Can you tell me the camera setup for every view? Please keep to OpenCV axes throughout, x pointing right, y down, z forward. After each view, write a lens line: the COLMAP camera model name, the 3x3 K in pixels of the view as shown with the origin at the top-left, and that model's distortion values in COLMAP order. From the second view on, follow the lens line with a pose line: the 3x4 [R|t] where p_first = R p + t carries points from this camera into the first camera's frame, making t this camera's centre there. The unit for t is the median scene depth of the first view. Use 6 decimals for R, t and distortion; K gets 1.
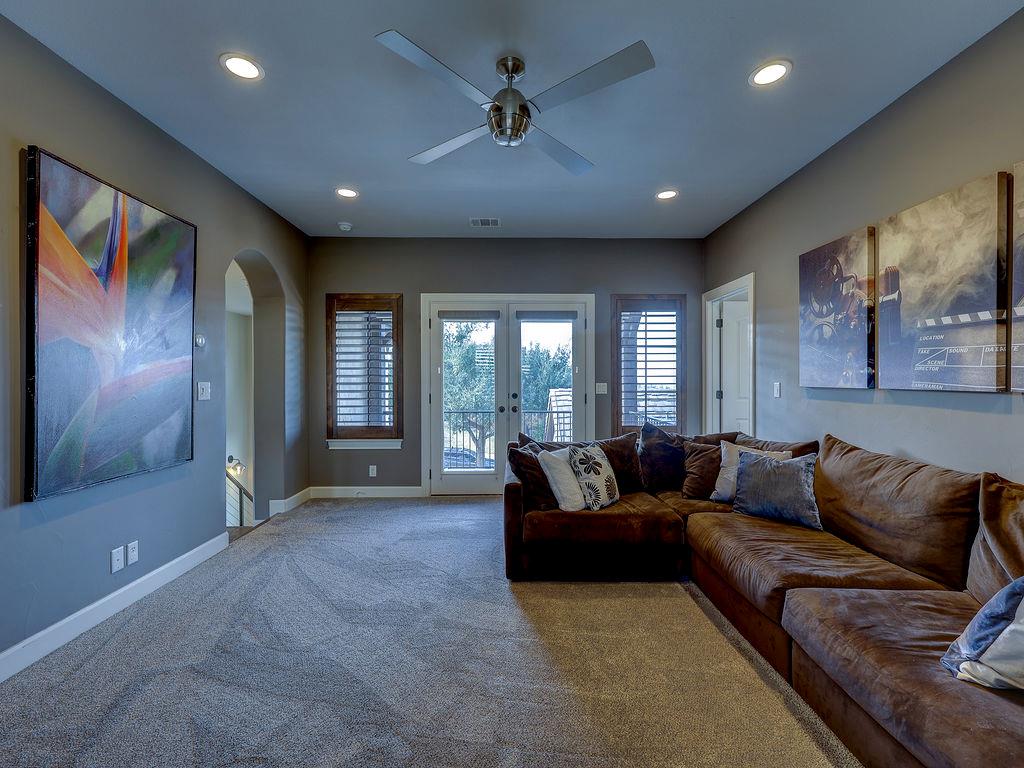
lens RADIAL K [[463.1, 0, 510.5], [0, 463.1, 380.5], [0, 0, 1]] dist [0.003092, 0.000192]
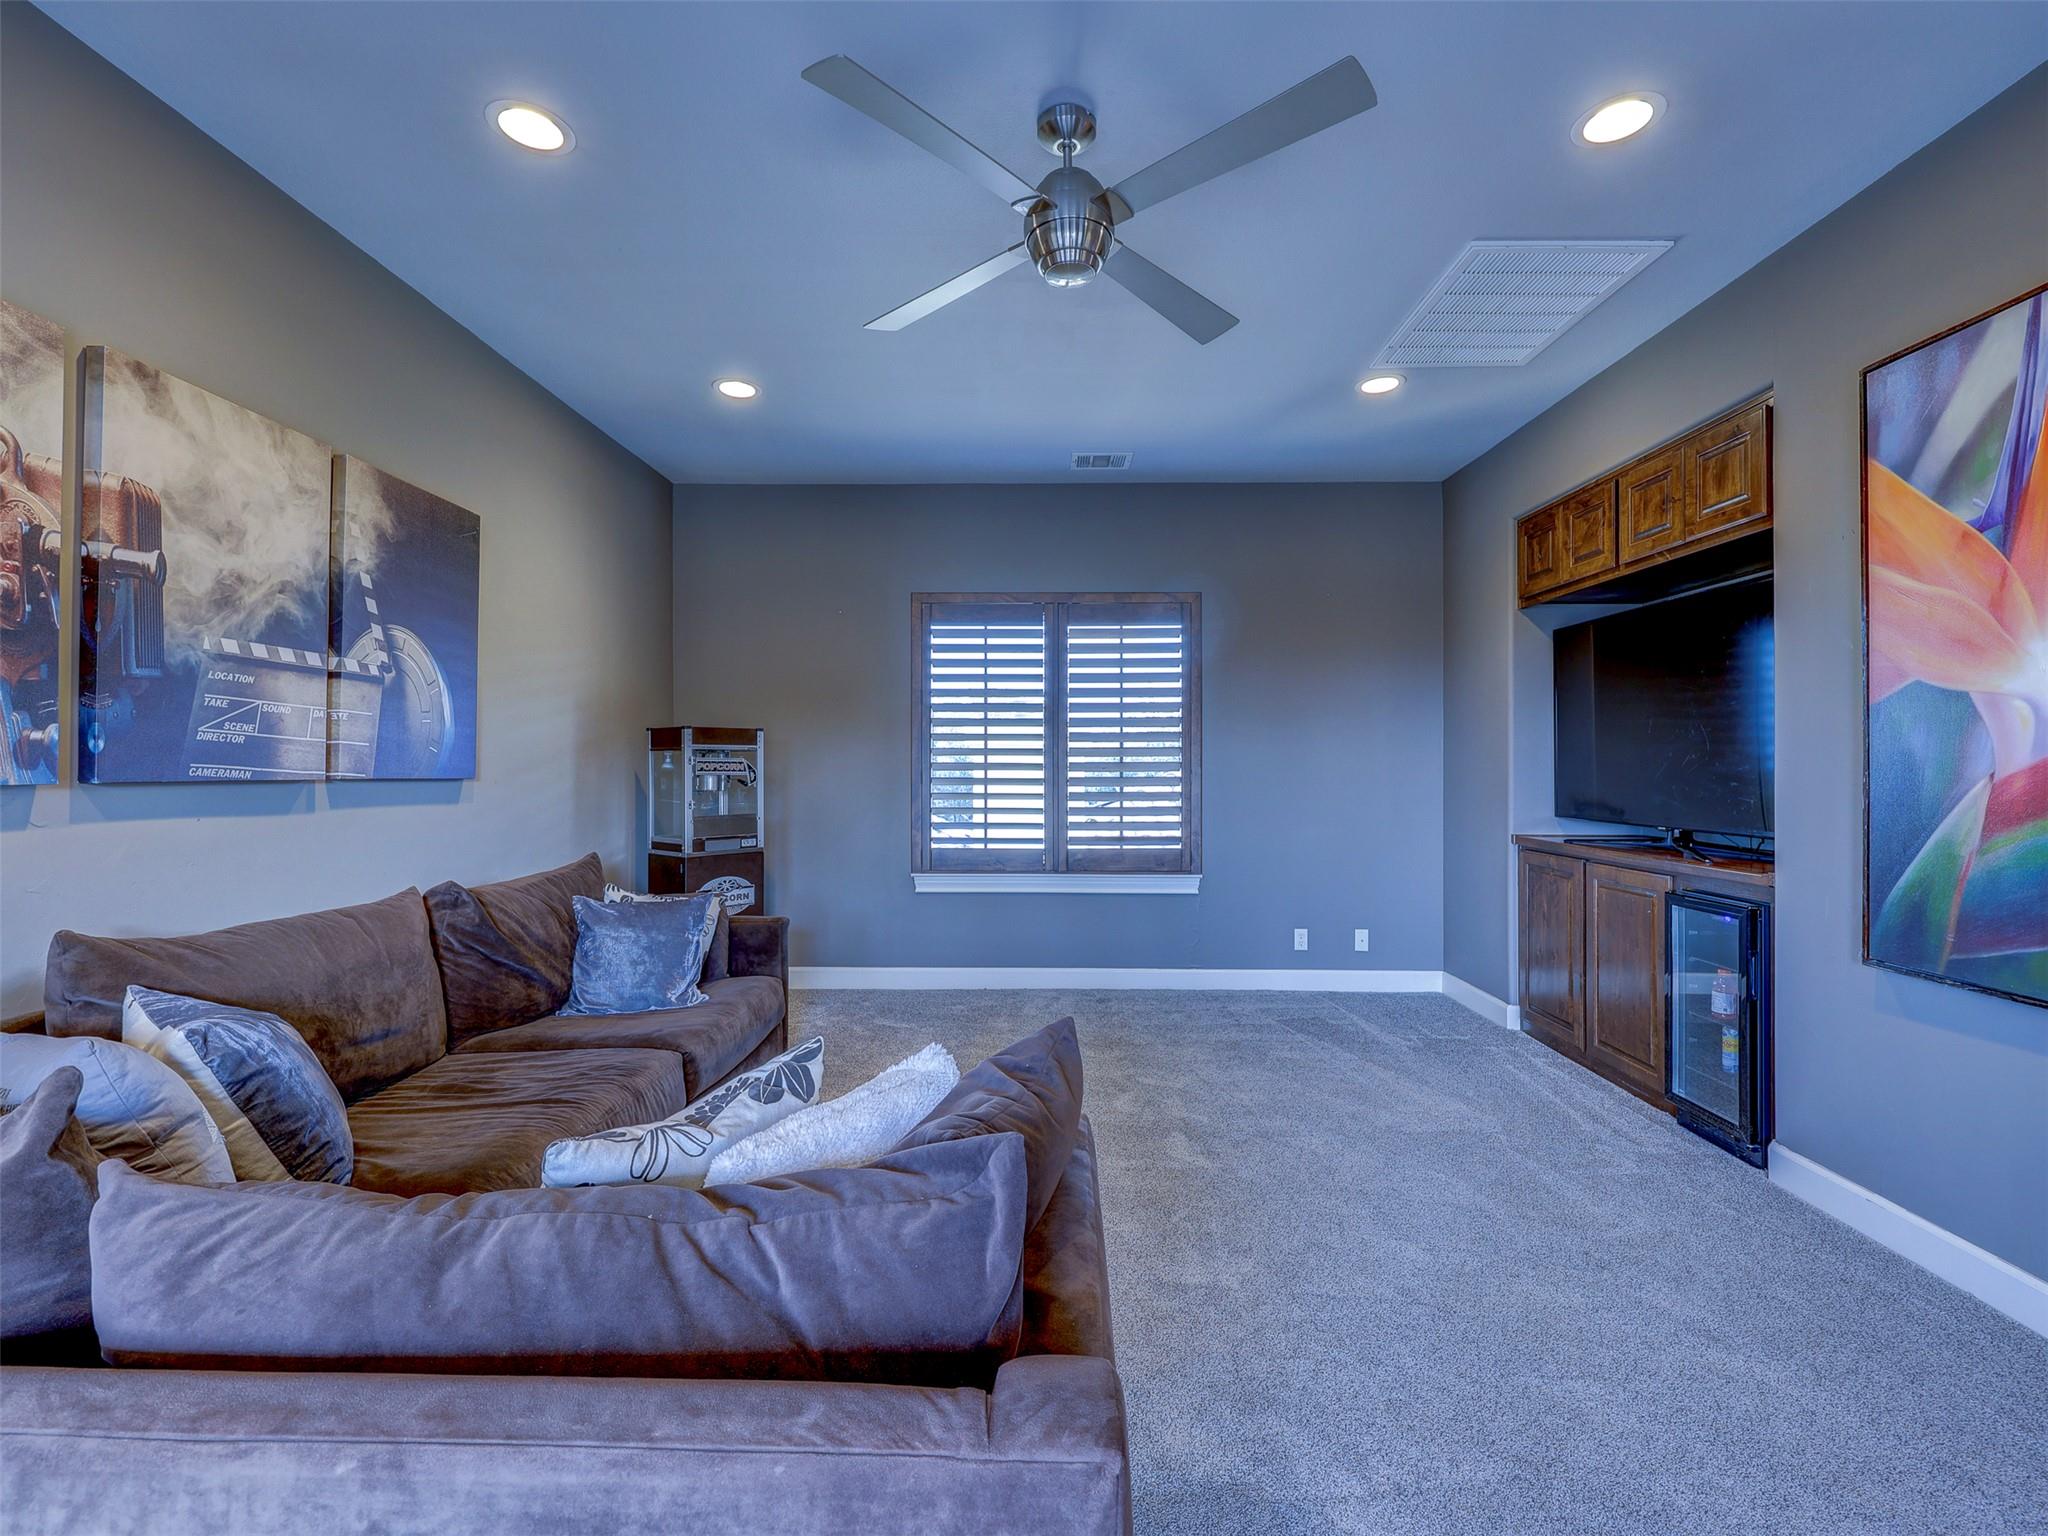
lens RADIAL K [[926.1, 0, 1026.3], [0, 926.1, 762.7], [0, 0, 1]] dist [0.003092, 0.000192]
pose [[-0.999534, -0.000701, 0.030513, 0.012693], [-0.000742, 0.999999, -0.001343, 0.001652], [-0.030512, -0.001365, -0.999533, 1.987318]]
